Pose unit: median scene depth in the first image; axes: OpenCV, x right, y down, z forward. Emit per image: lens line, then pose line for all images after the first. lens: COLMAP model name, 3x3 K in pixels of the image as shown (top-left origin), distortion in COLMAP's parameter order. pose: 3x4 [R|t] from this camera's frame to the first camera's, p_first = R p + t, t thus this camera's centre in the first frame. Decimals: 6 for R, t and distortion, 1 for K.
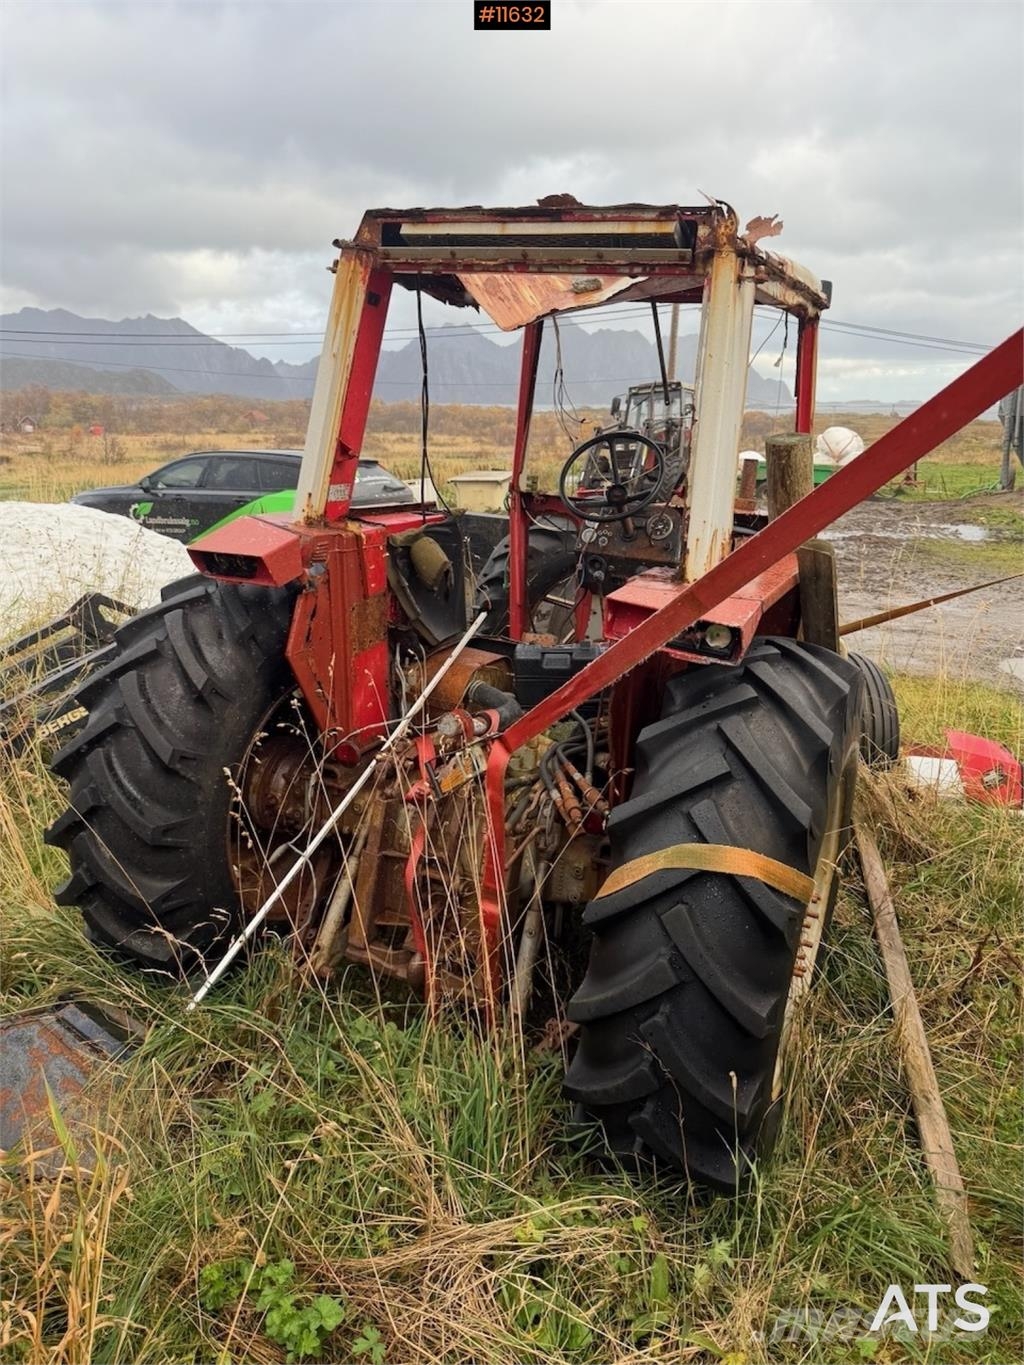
lens RADIAL K [[955.5, 0, 512.0], [0, 955.5, 682.5], [0, 0, 1]] dist [0.100152, -0.147891]
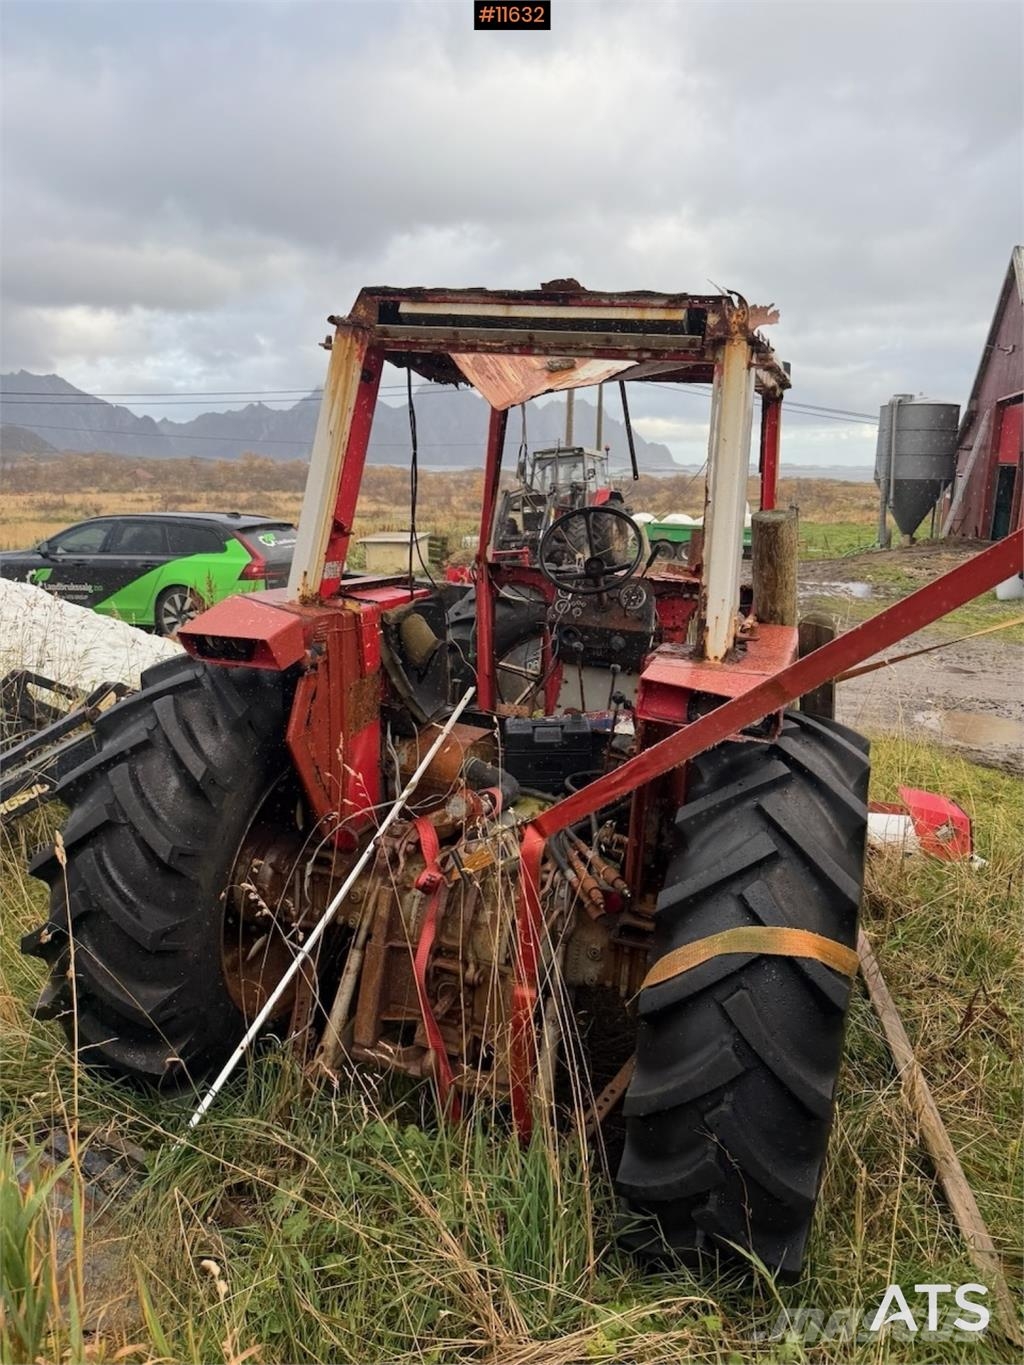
lens RADIAL K [[953.0, 0, 508.9], [0, 953.0, 697.4], [0, 0, 1]] dist [0.071436, -0.079465]
pose [[0.992531, -0.024381, 0.119528, -0.131062], [0.029176, 0.998831, -0.038535, -0.028755], [-0.118449, 0.041734, 0.992083, 0.027569]]
